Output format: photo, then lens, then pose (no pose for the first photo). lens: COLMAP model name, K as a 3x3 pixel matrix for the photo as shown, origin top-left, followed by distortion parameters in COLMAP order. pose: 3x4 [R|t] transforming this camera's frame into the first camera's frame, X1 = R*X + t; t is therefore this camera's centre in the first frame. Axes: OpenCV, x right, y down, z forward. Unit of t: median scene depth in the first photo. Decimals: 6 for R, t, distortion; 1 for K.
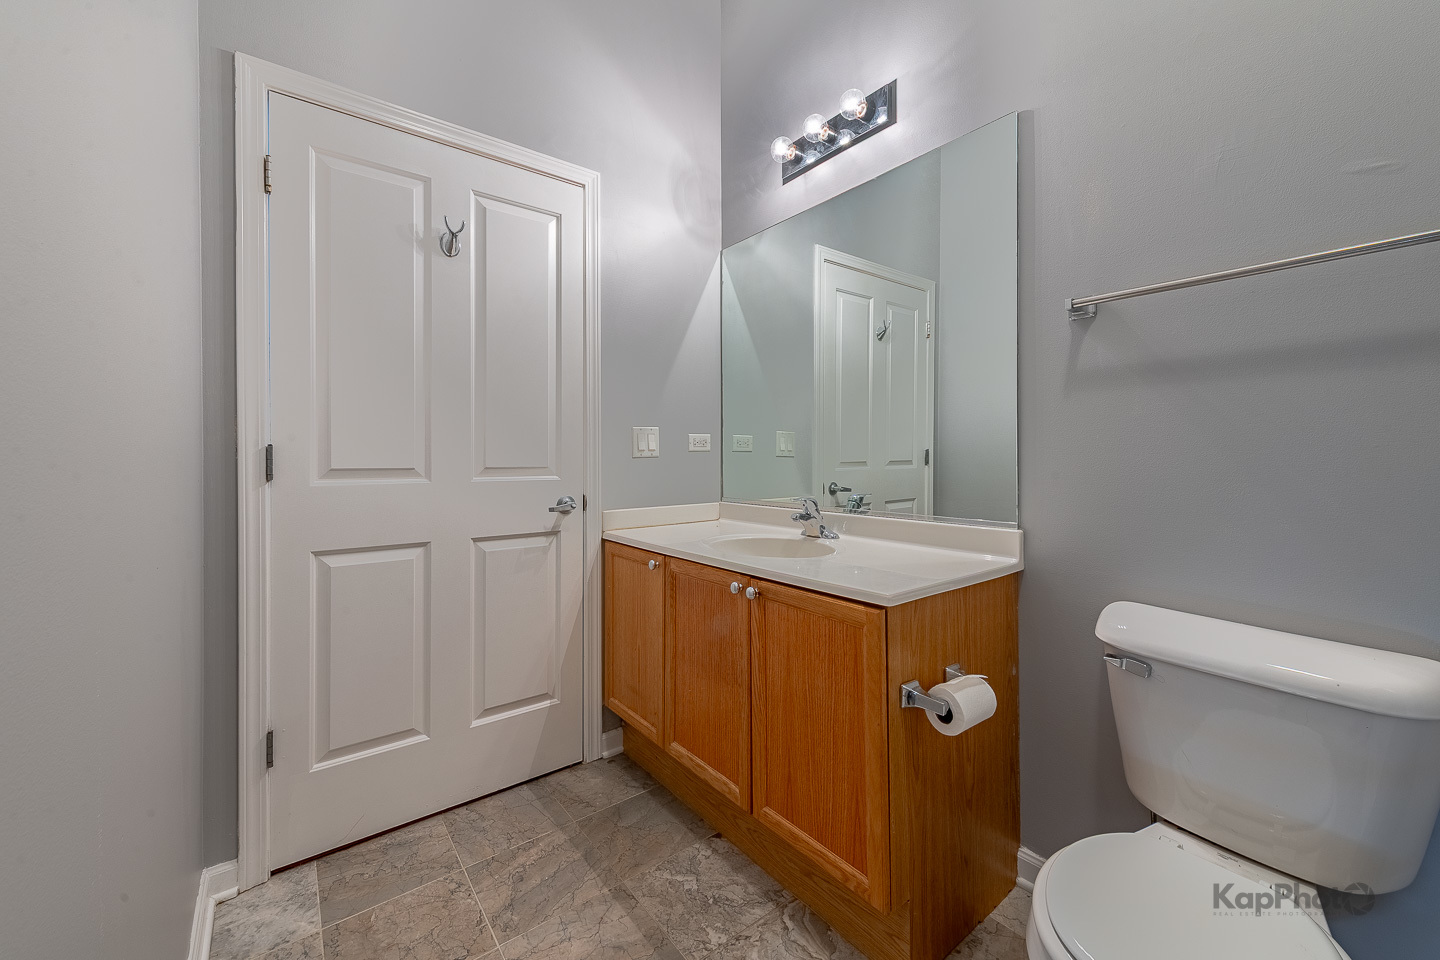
lens RADIAL K [[573.6, 0, 721.8], [0, 573.6, 459.1], [0, 0, 1]] dist [0.007273, -0.000342]
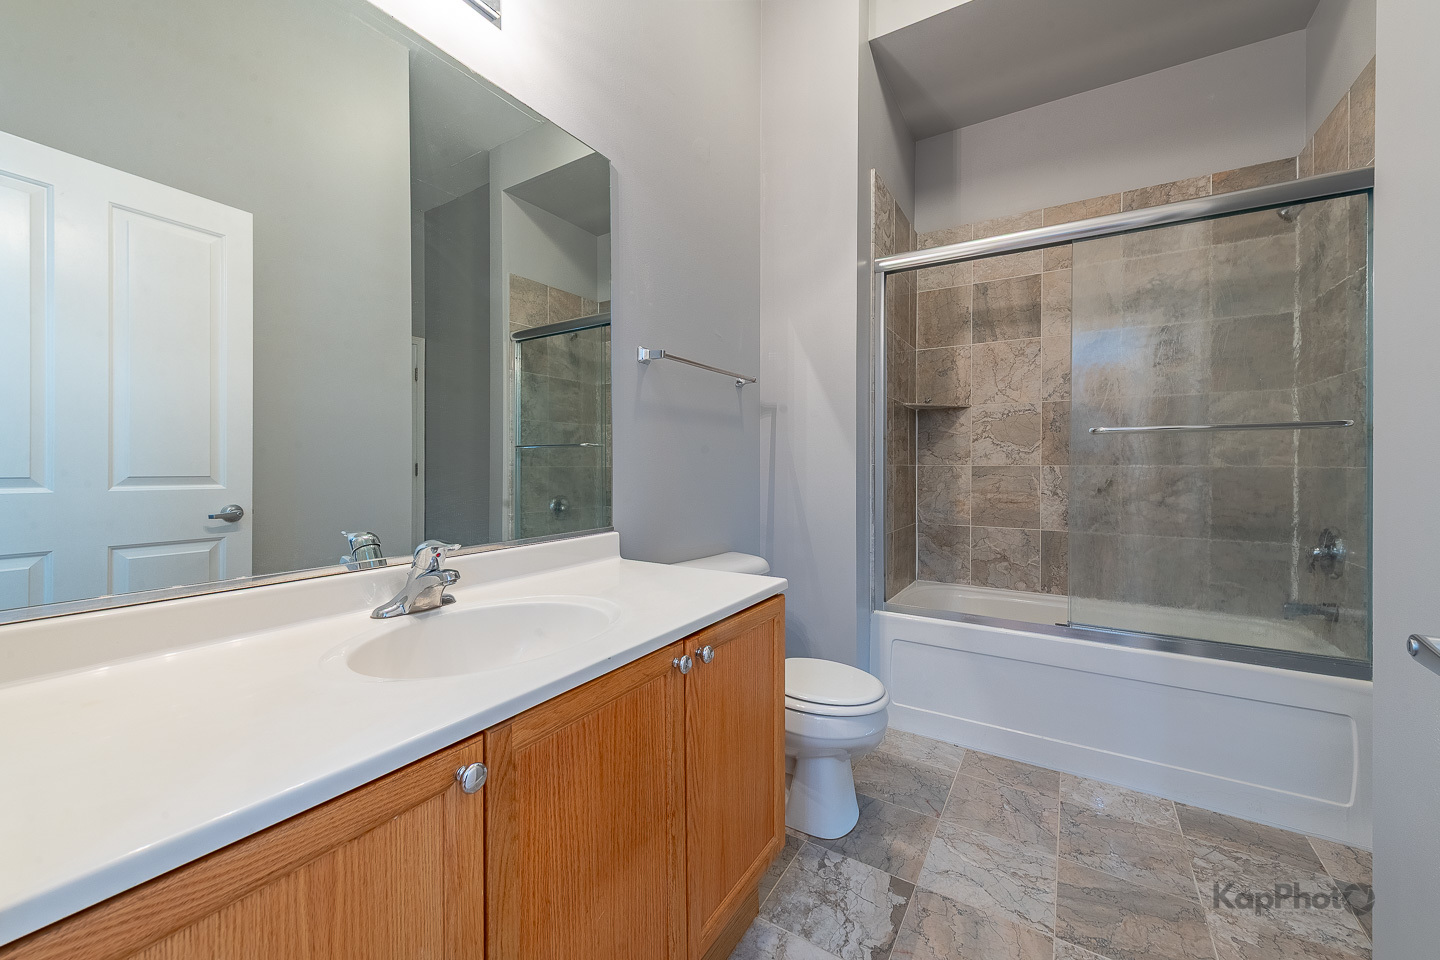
lens RADIAL K [[573.6, 0, 721.8], [0, 573.6, 459.1], [0, 0, 1]] dist [0.007273, -0.000342]
pose [[-0.348682, 0.000165, 0.937241, -0.586859], [0.006174, 0.999979, 0.002121, -0.015137], [-0.937221, 0.006526, -0.348675, 1.130975]]
